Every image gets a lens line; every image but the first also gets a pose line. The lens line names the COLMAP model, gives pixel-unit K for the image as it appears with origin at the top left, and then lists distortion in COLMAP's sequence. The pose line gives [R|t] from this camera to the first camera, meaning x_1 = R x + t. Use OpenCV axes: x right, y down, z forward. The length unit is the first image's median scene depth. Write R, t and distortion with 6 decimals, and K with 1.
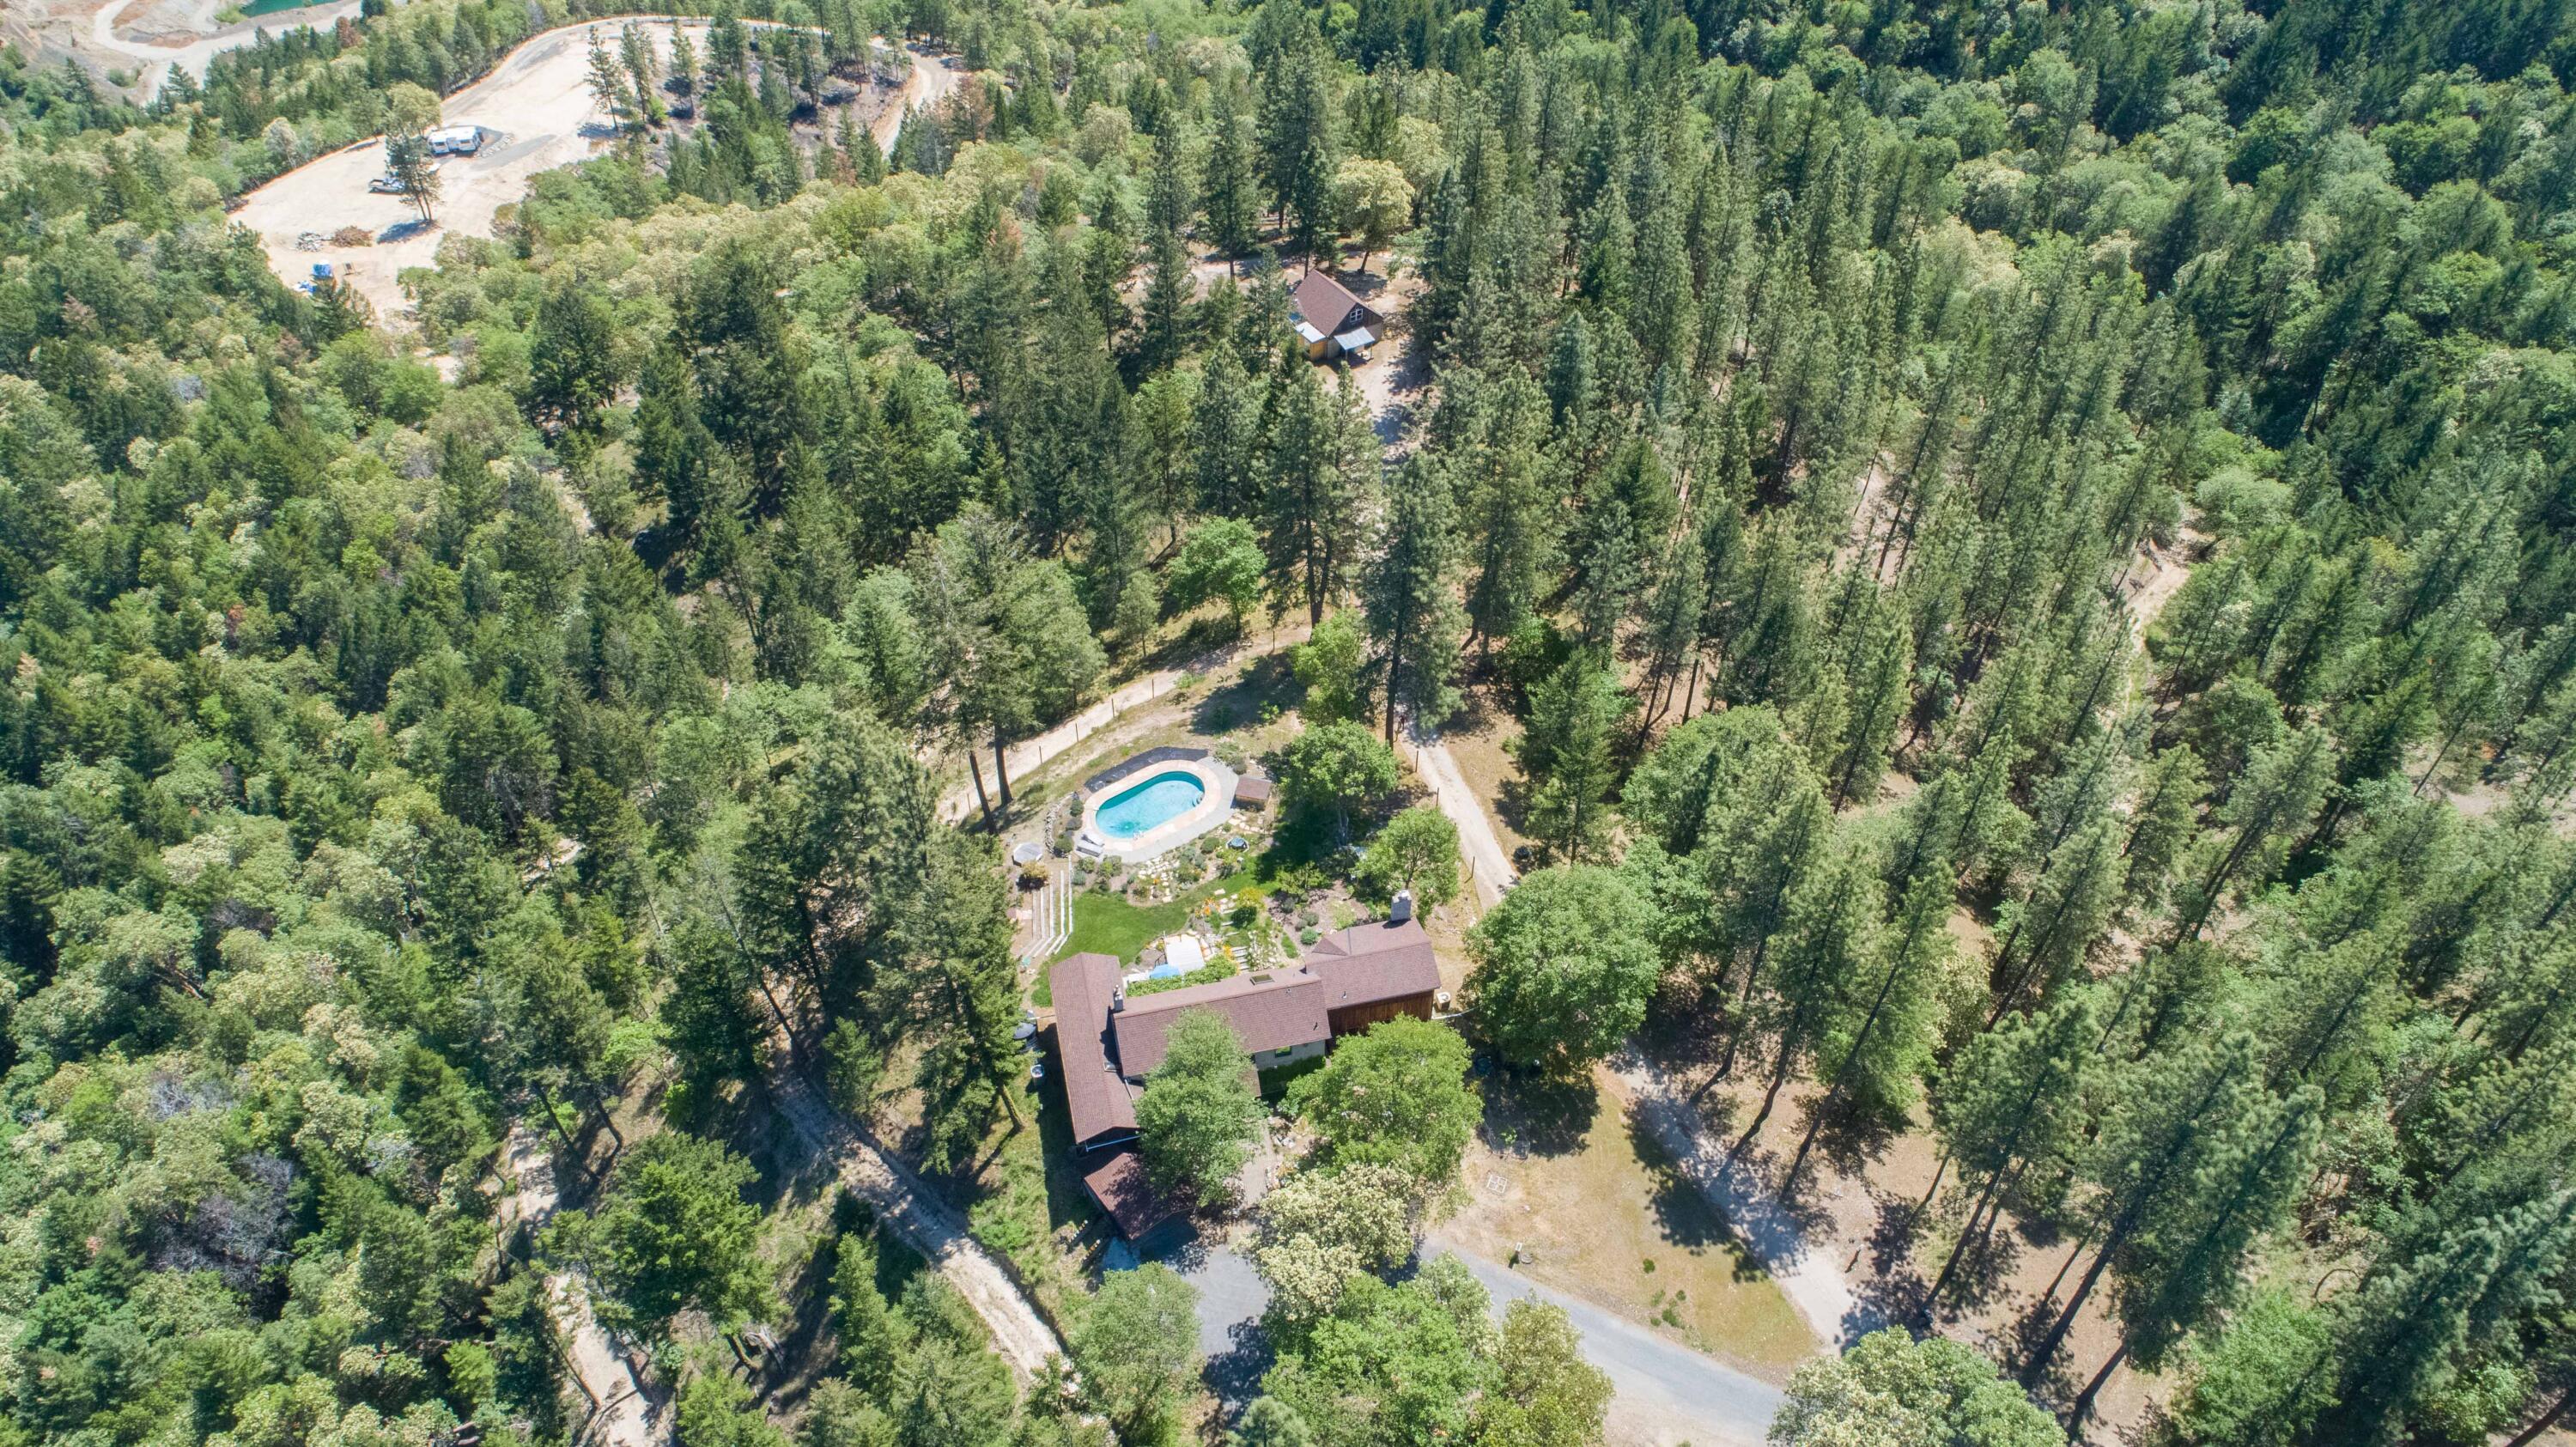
lens RADIAL K [[1748.5, 0, 1284.0], [0, 1748.5, 724.6], [0, 0, 1]] dist [-0.001475, -0.000882]
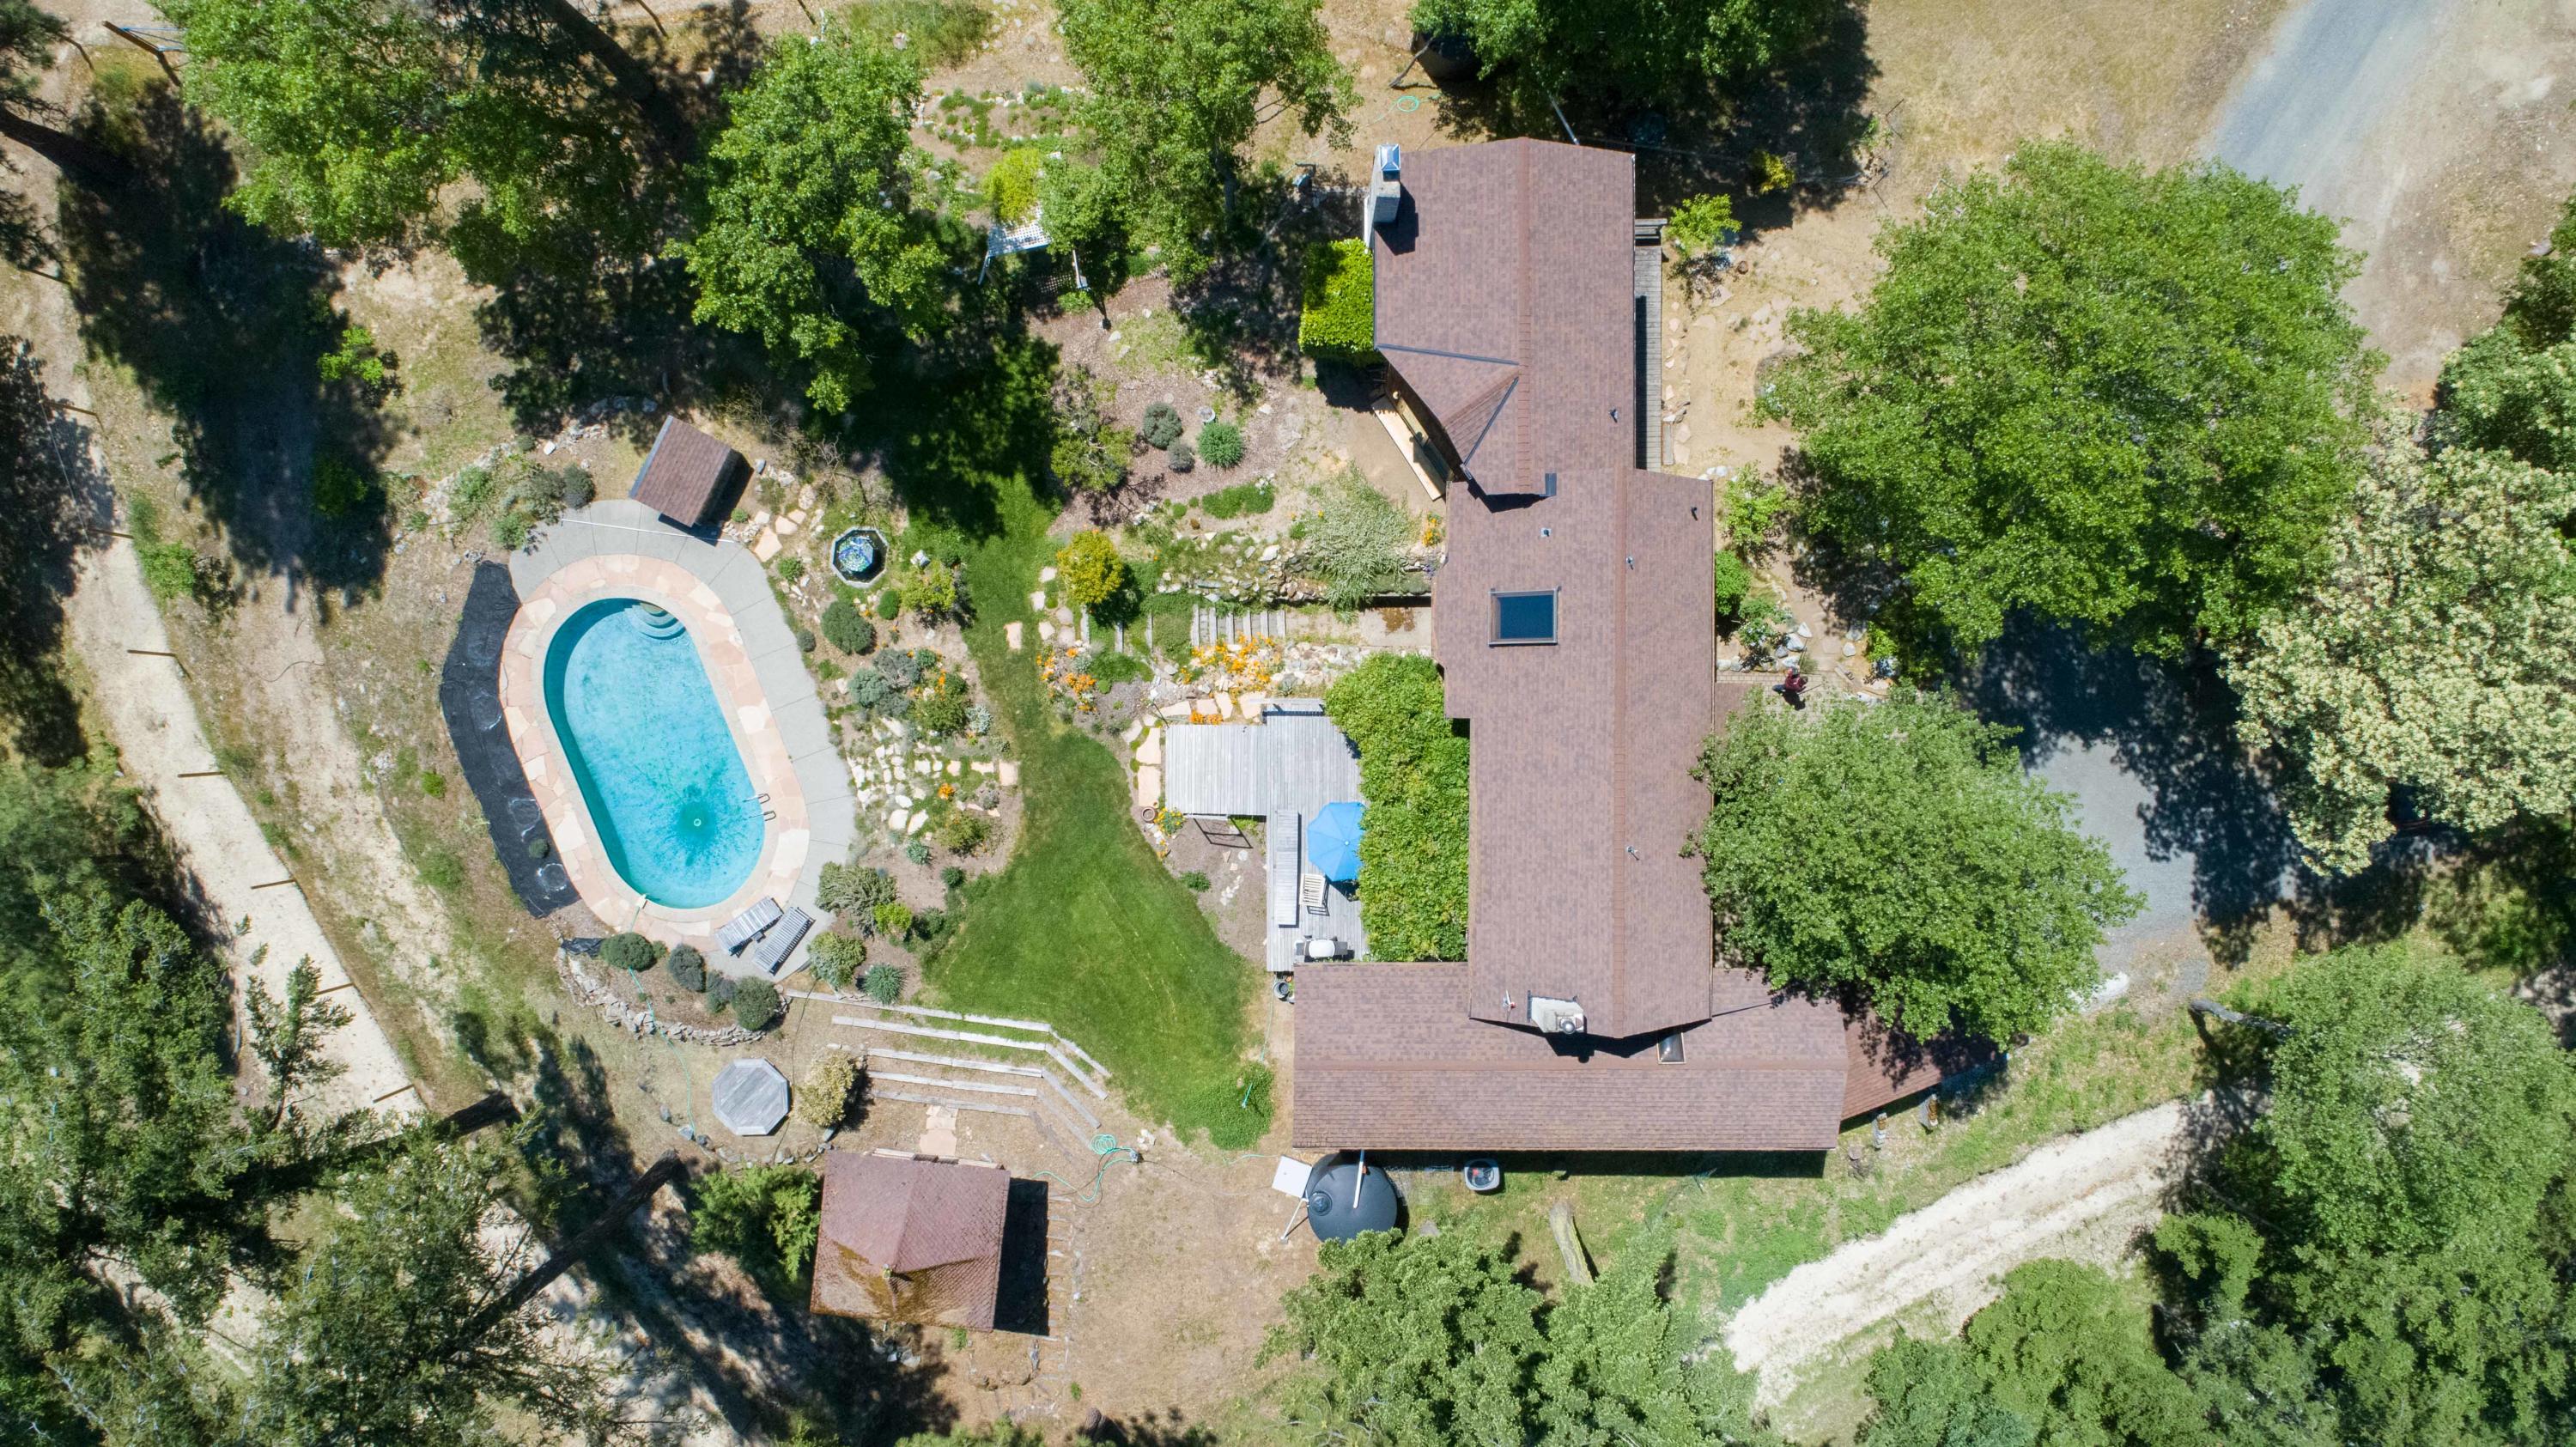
lens RADIAL K [[1748.5, 0, 1291.0], [0, 1748.5, 713.9], [0, 0, 1]] dist [-0.001475, -0.000882]
pose [[0.230795, -0.972914, -0.013078, -0.034523], [0.670010, 0.149165, 0.727211, -0.144500], [-0.705564, -0.176600, 0.686289, 0.701361]]
